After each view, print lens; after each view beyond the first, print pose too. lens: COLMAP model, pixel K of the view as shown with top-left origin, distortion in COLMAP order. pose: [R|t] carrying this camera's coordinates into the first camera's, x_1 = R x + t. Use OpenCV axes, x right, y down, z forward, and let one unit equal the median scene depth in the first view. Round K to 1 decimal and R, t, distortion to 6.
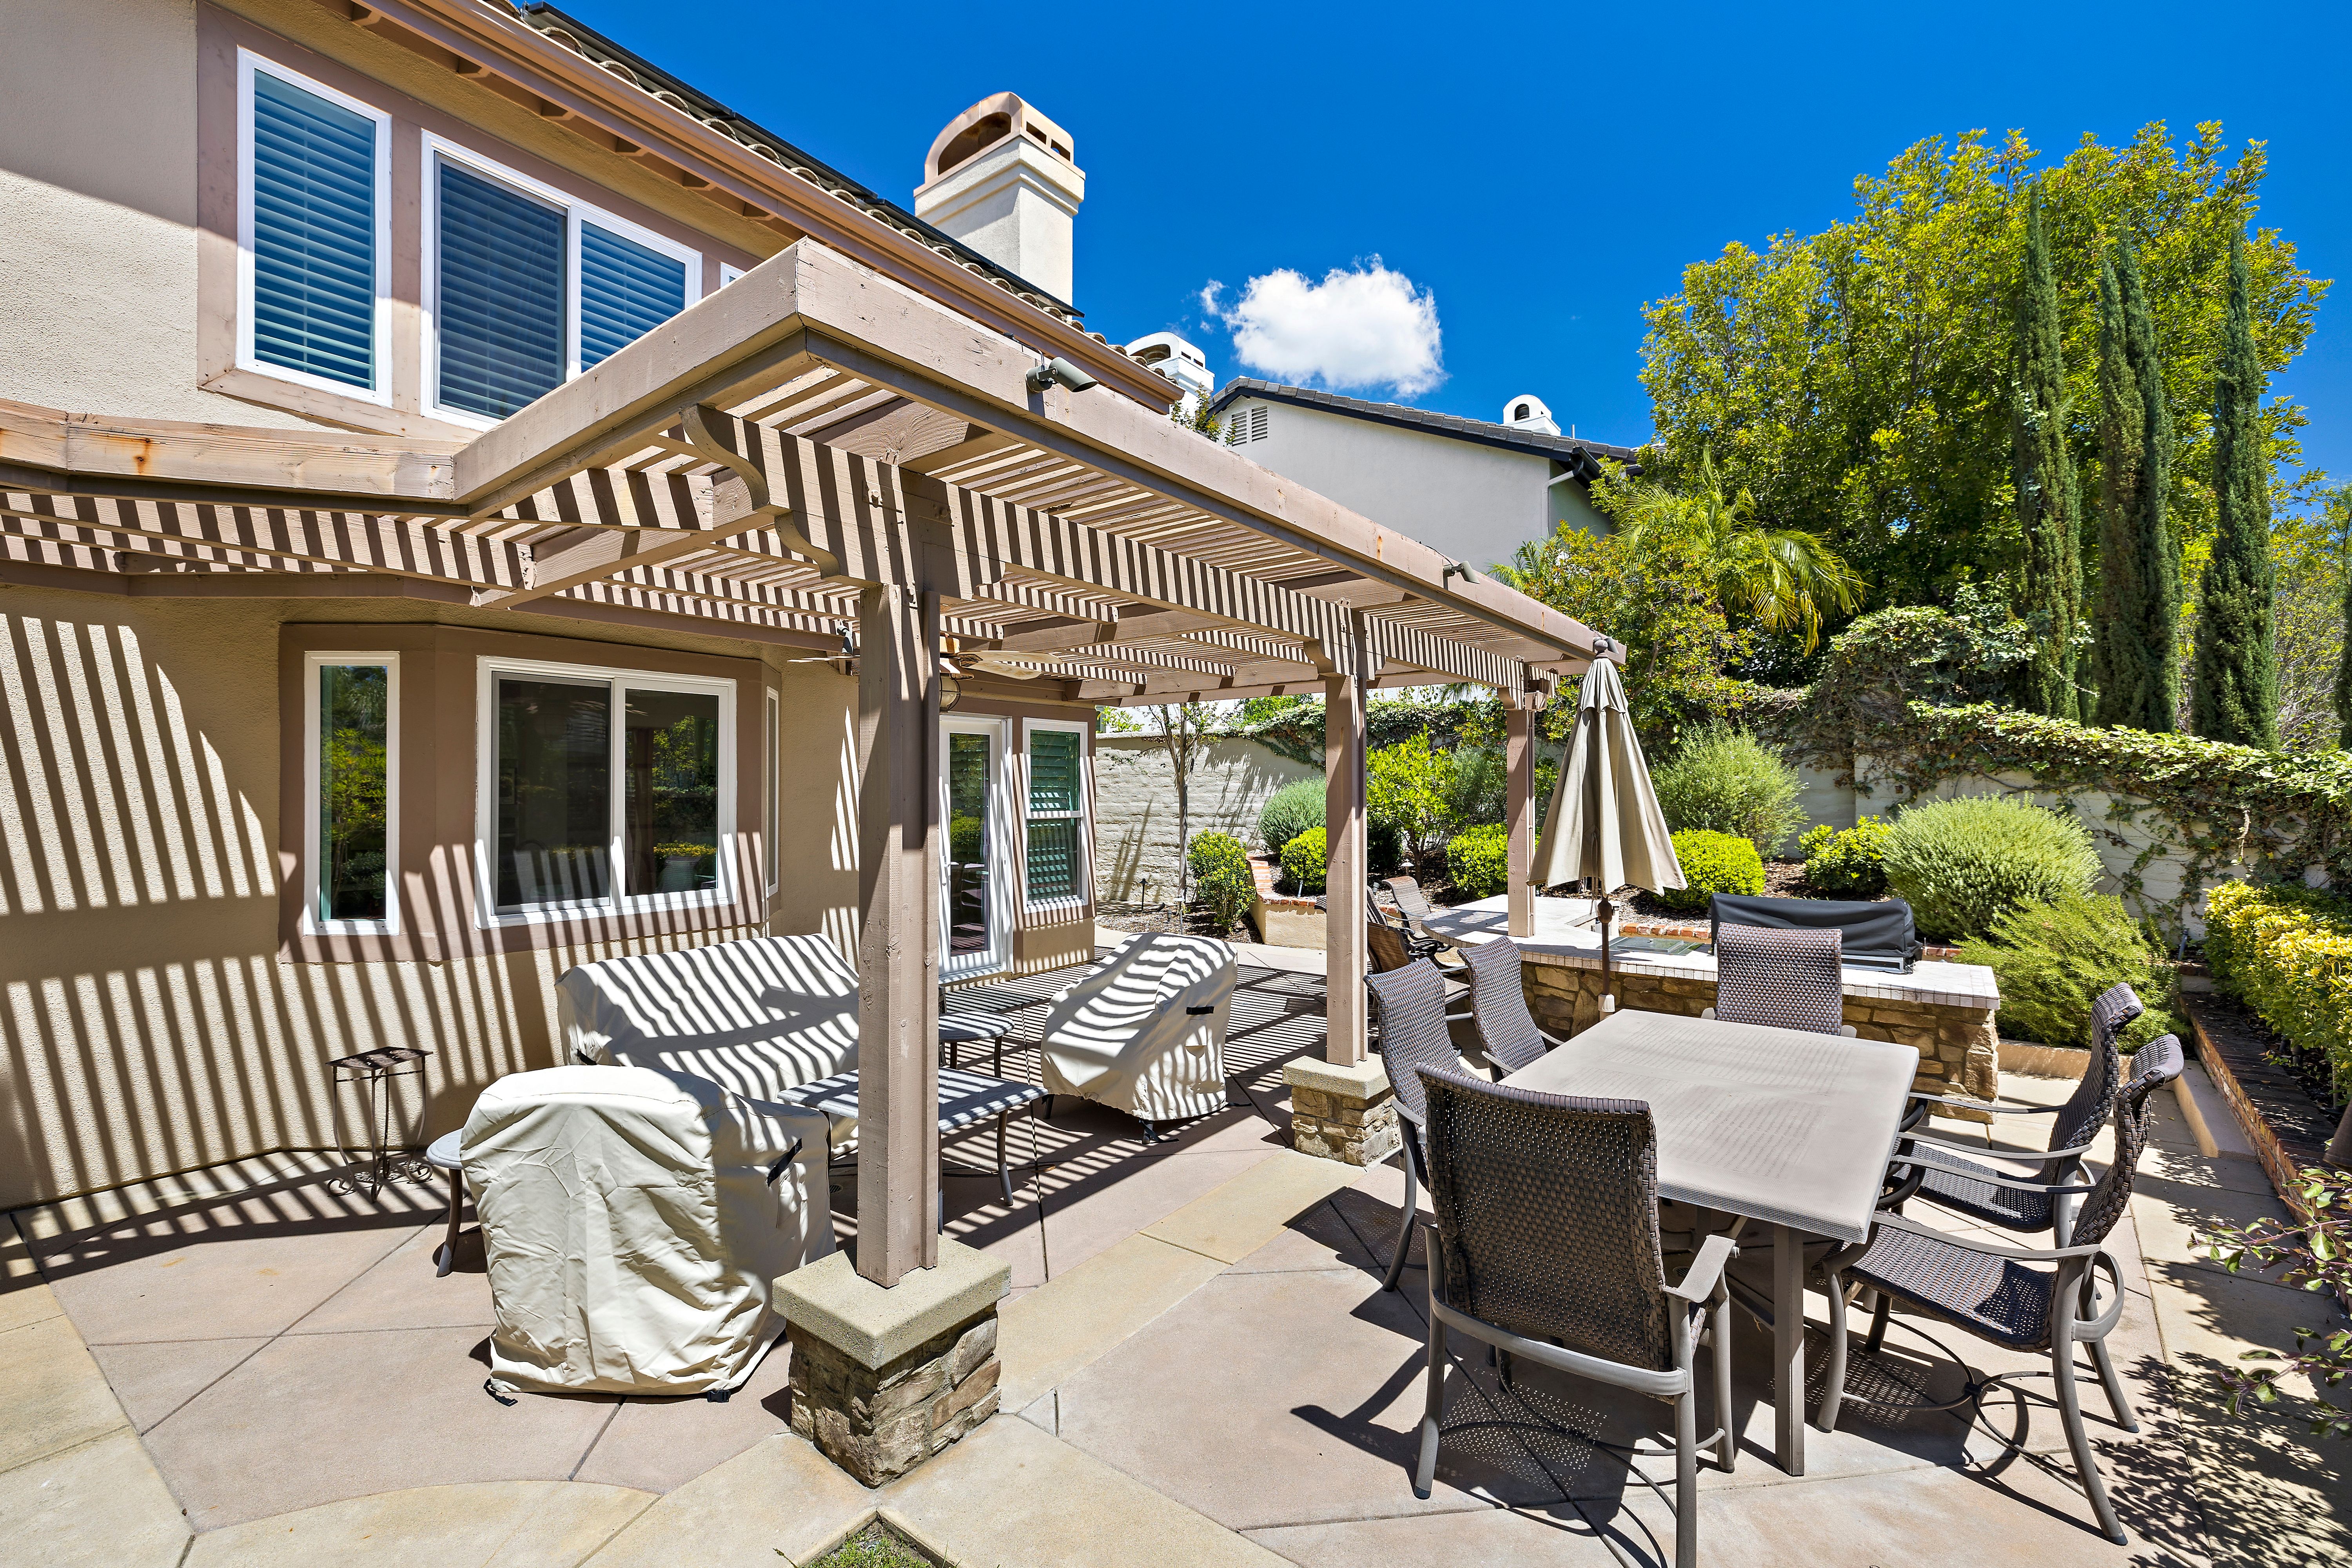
lens RADIAL K [[994.7, 0, 1163.3], [0, 994.7, 785.7], [0, 0, 1]] dist [0.001559, 0.000144]
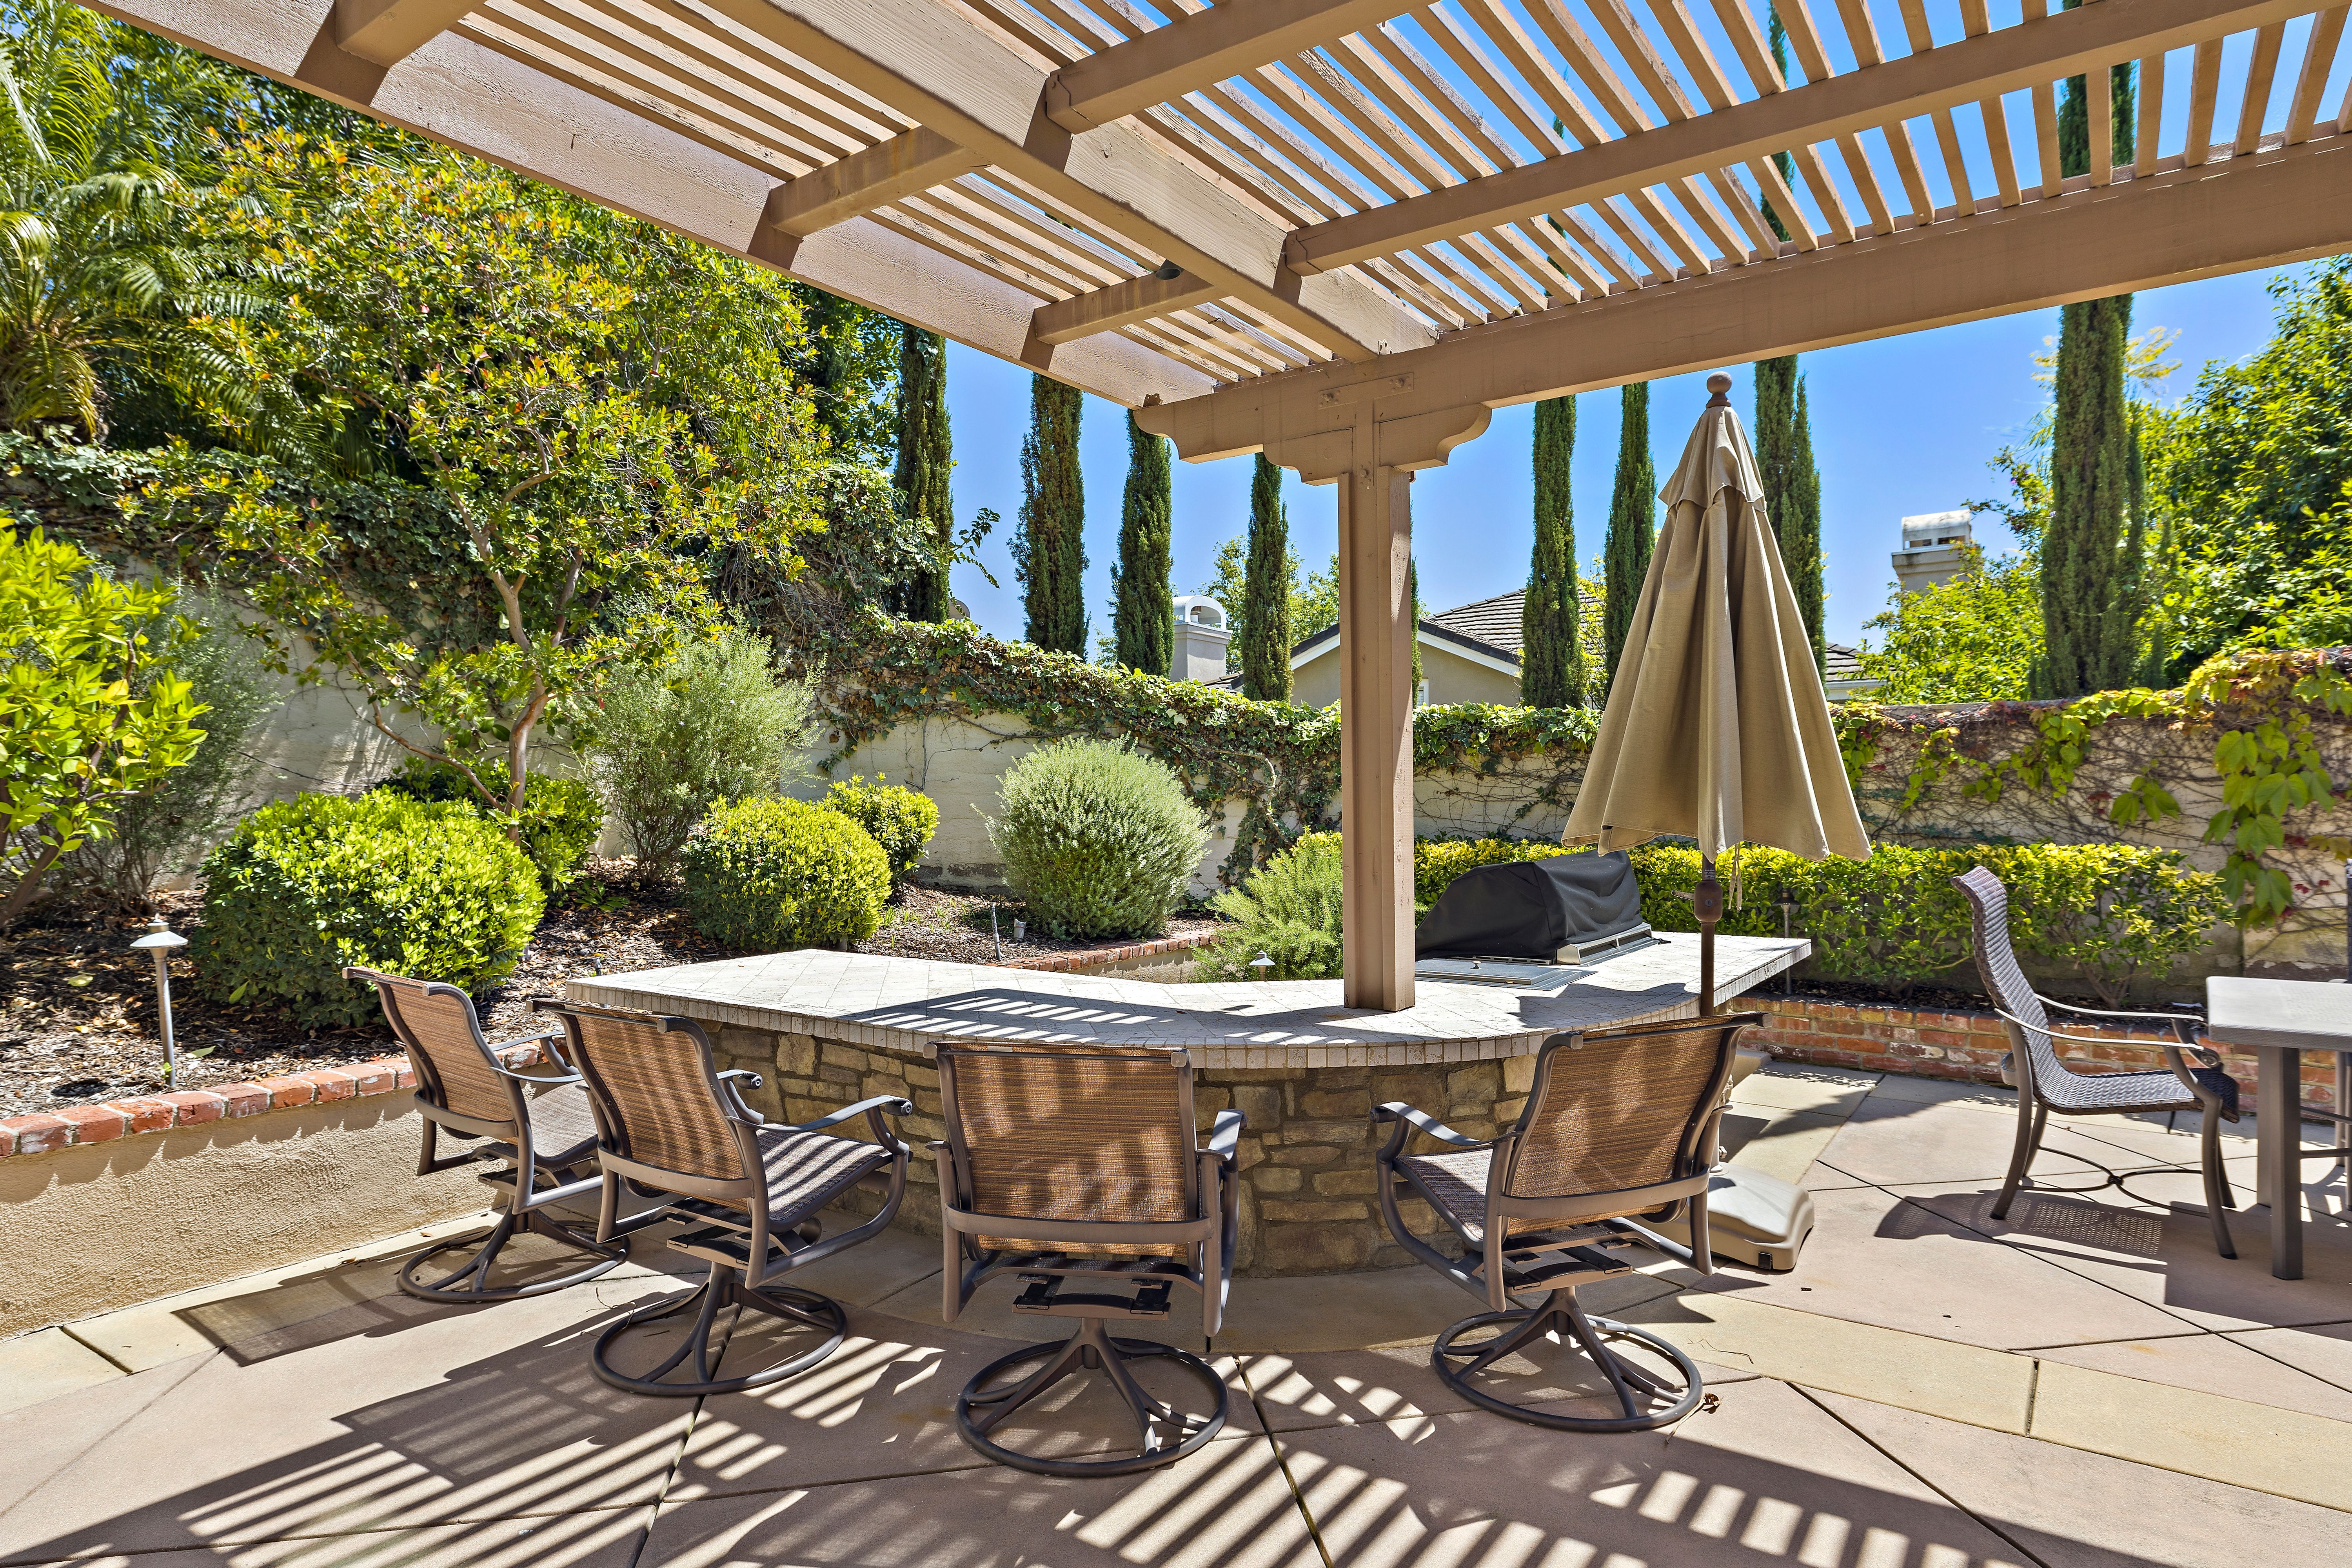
lens RADIAL K [[1338.3, 0, 1182.9], [0, 1338.3, 779.8], [0, 0, 1]] dist [0.006141, 0.001189]
pose [[-0.043345, 0.014023, 0.998962, -0.162467], [0.003528, 0.999897, -0.013883, 0.047555], [-0.999054, 0.002923, -0.043390, 0.851625]]
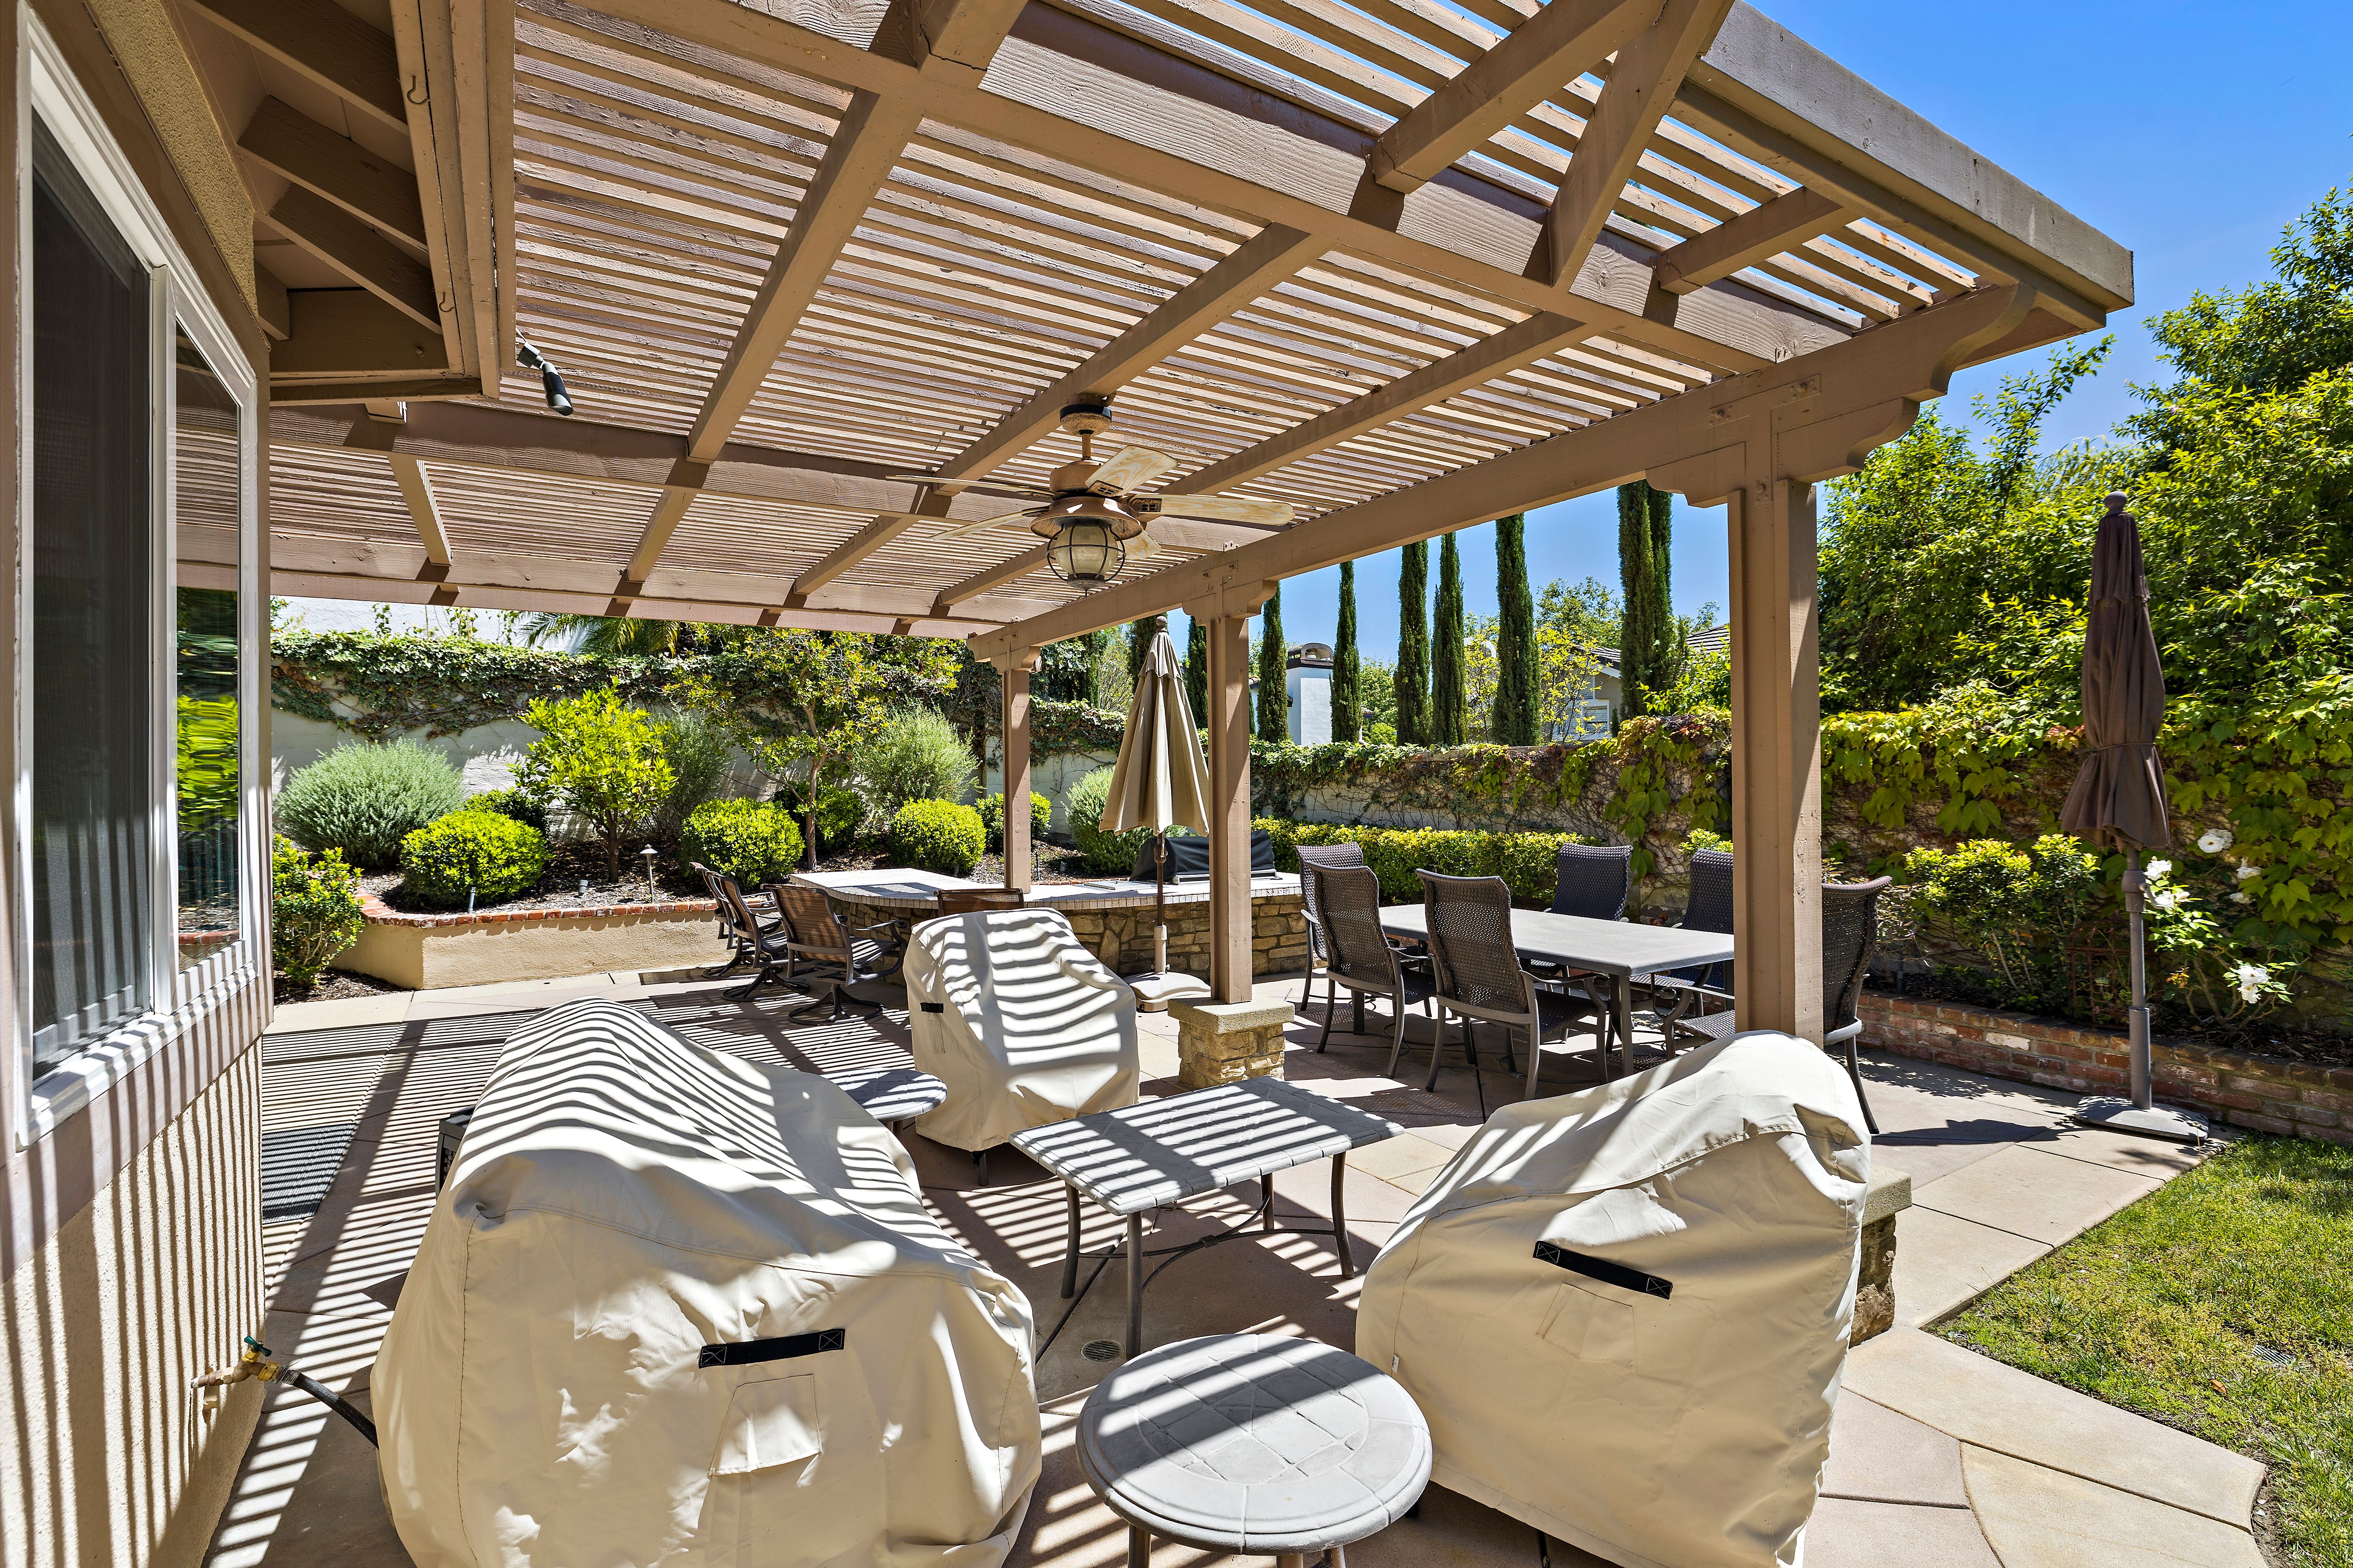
lens RADIAL K [[1055.7, 0, 1165.9], [0, 1055.7, 798.8], [0, 0, 1]] dist [-0.001985, -0.000115]
pose [[0.365889, -0.012458, 0.930575, -0.448332], [0.002454, 0.999920, 0.012422, 0.032296], [-0.930655, -0.002262, 0.365890, 0.359663]]
